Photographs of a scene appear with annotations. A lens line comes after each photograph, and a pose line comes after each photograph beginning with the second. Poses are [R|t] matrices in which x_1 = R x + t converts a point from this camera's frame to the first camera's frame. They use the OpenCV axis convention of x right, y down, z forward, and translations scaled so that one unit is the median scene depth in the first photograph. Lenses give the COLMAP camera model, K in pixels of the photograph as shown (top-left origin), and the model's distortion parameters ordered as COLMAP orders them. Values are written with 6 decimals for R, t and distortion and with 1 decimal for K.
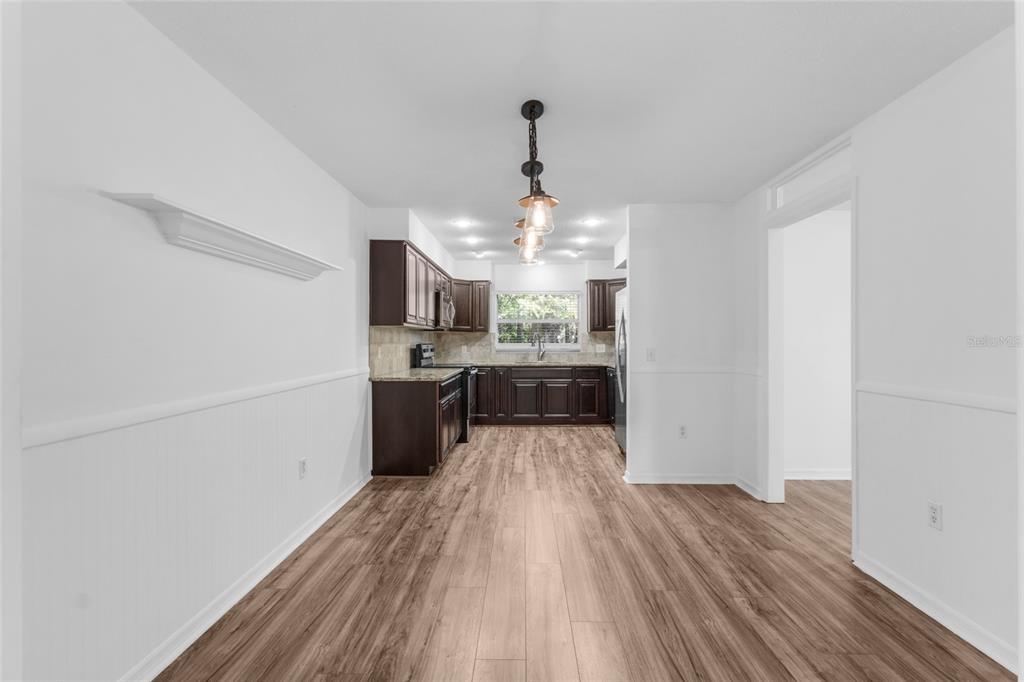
lens RADIAL K [[475.1, 0, 514.6], [0, 475.1, 339.1], [0, 0, 1]] dist [0.002143, -0.000299]
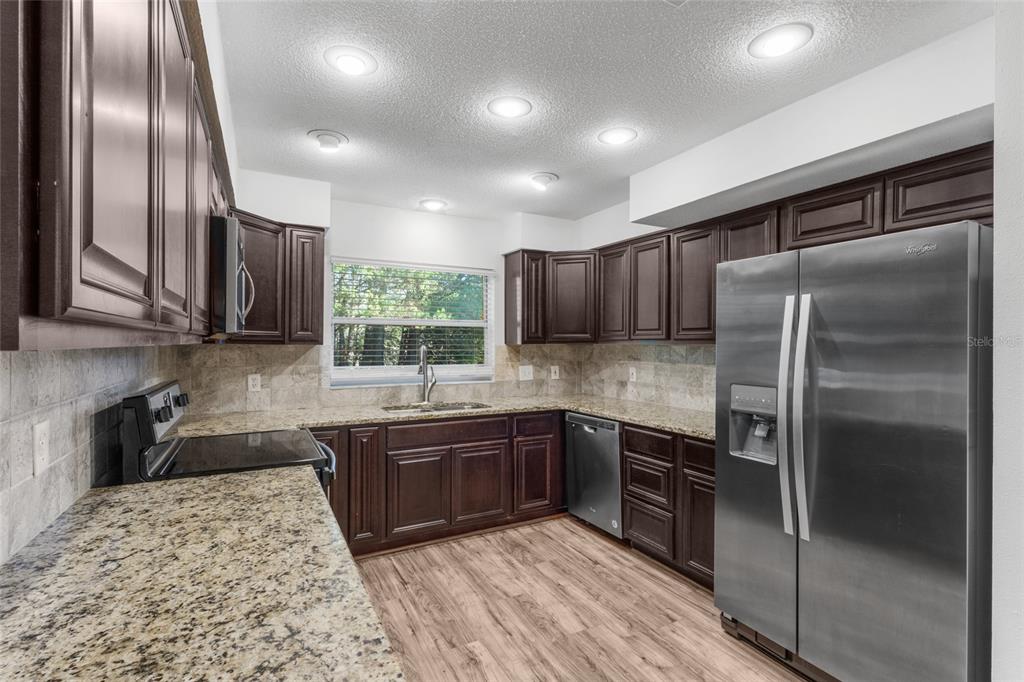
lens RADIAL K [[473.9, 0, 512.7], [0, 473.9, 344.5], [0, 0, 1]] dist [0.000369, 0.000186]
pose [[0.872162, 0.003664, 0.489203, -0.155462], [-0.007245, 0.999959, 0.005426, -0.024335], [-0.489163, -0.008277, 0.872153, 0.699259]]
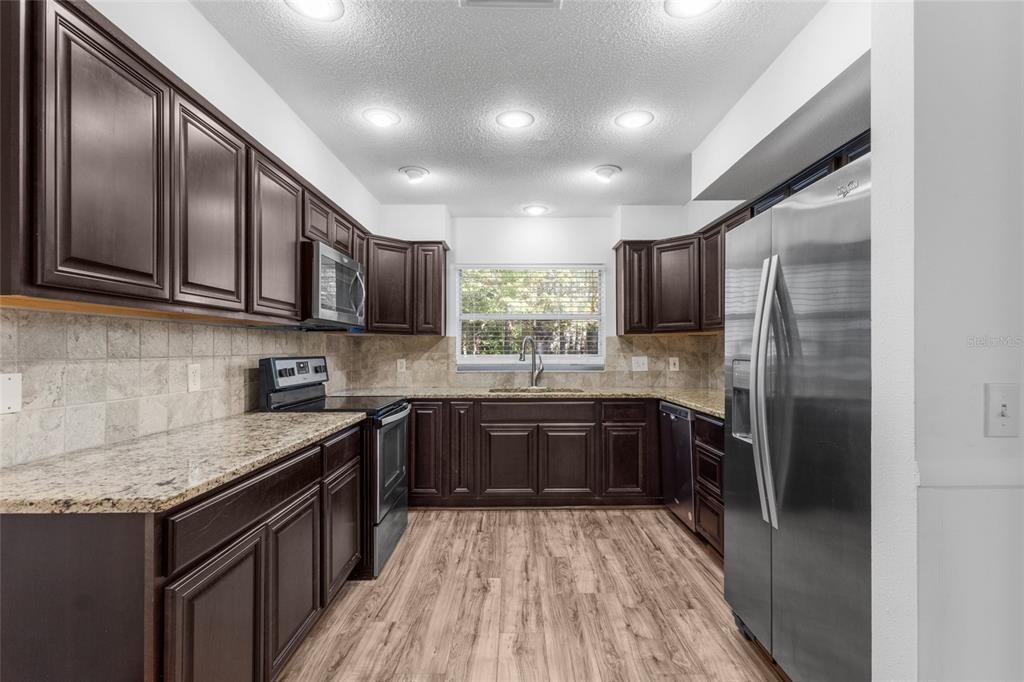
lens RADIAL K [[479.0, 0, 516.9], [0, 479.0, 349.3], [0, 0, 1]] dist [0.000798, 0.000135]
pose [[0.999663, 0.000383, 0.025968, 0.024326], [-0.000470, 0.999994, 0.003349, 0.000266], [-0.025966, -0.003360, 0.999657, 0.583310]]
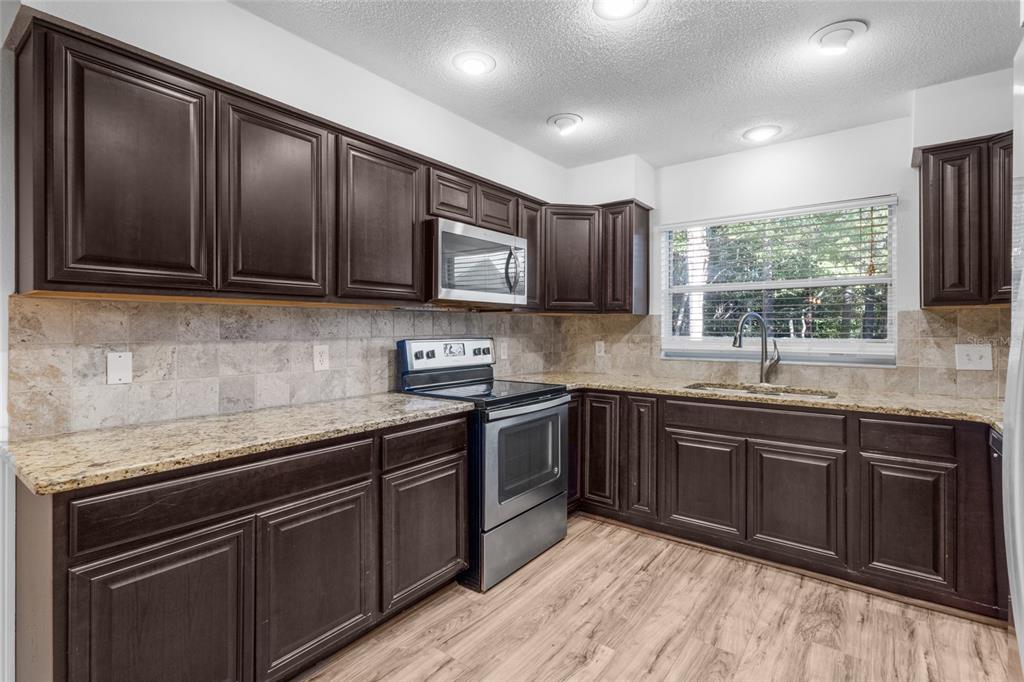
lens RADIAL K [[480.5, 0, 514.1], [0, 480.5, 328.7], [0, 0, 1]] dist [0.002698, -0.000177]
pose [[0.806918, 0.002372, -0.590659, 0.167339], [0.001253, 0.999983, 0.005727, -0.003375], [0.590662, -0.005361, 0.806901, 0.742778]]
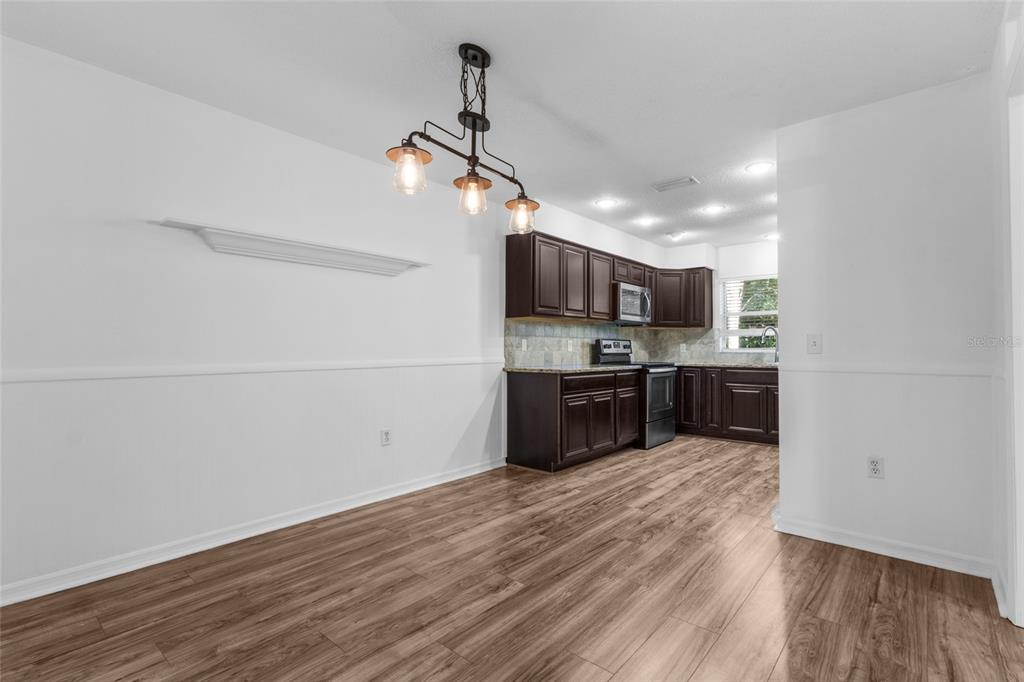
lens RADIAL K [[475.1, 0, 514.6], [0, 475.1, 339.1], [0, 0, 1]] dist [0.002143, -0.000299]
pose [[0.770453, -0.010387, -0.637412, 0.298416], [-0.000560, 0.999856, -0.016970, 0.028446], [0.637496, 0.013432, 0.770336, 0.167932]]
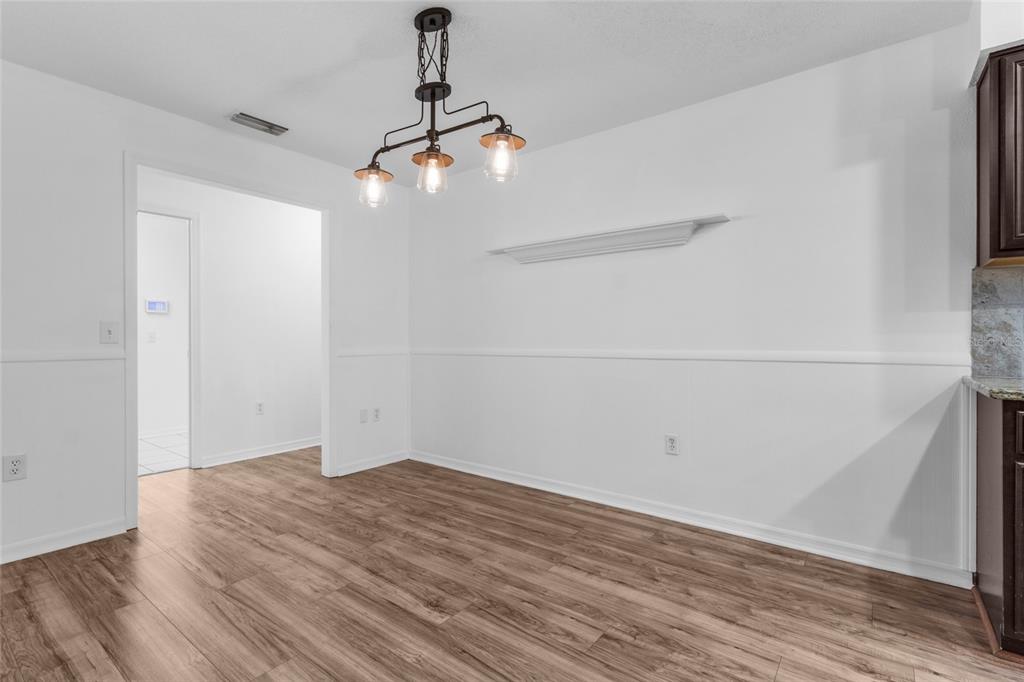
lens RADIAL K [[475.1, 0, 514.6], [0, 475.1, 339.1], [0, 0, 1]] dist [0.002143, -0.000299]
pose [[-0.594466, 0.003613, -0.804112, 0.280260], [0.006035, 0.999982, 0.000031, 0.031995], [0.804098, -0.004834, -0.594477, 0.728330]]
